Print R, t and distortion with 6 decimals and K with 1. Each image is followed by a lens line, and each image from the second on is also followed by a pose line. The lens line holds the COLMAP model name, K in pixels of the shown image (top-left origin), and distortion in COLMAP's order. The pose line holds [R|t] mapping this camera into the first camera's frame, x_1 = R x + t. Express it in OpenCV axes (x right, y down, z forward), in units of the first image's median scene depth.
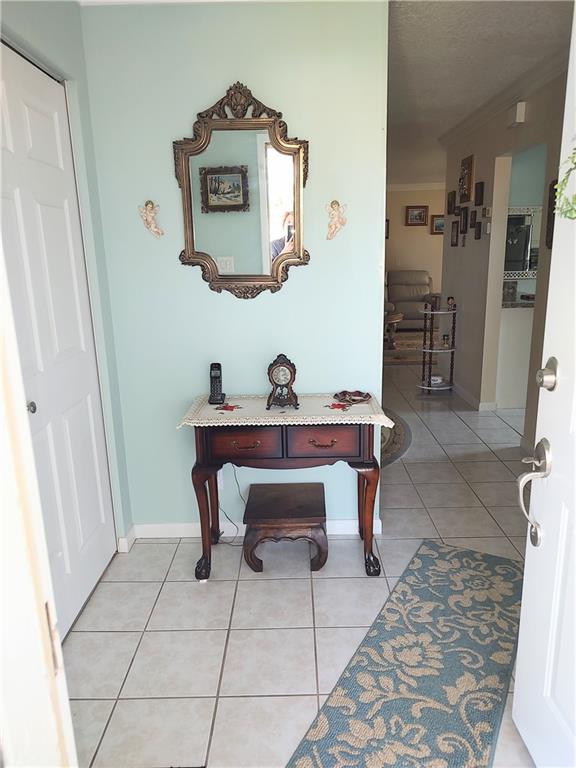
lens RADIAL K [[548.2, 0, 289.7], [0, 548.2, 384.0], [0, 0, 1]] dist [0.034578, -0.015560]
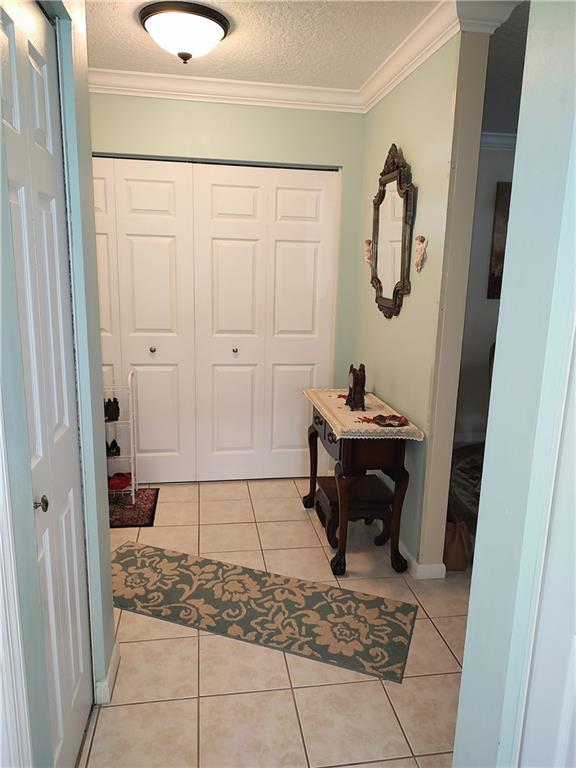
lens RADIAL K [[548.2, 0, 290.5], [0, 548.2, 383.9], [0, 0, 1]] dist [0.034578, -0.015560]
pose [[0.164736, 0.229502, -0.959266, 1.360073], [-0.263117, 0.947536, 0.181510, -0.231900], [0.950595, 0.222498, 0.216479, 0.726507]]
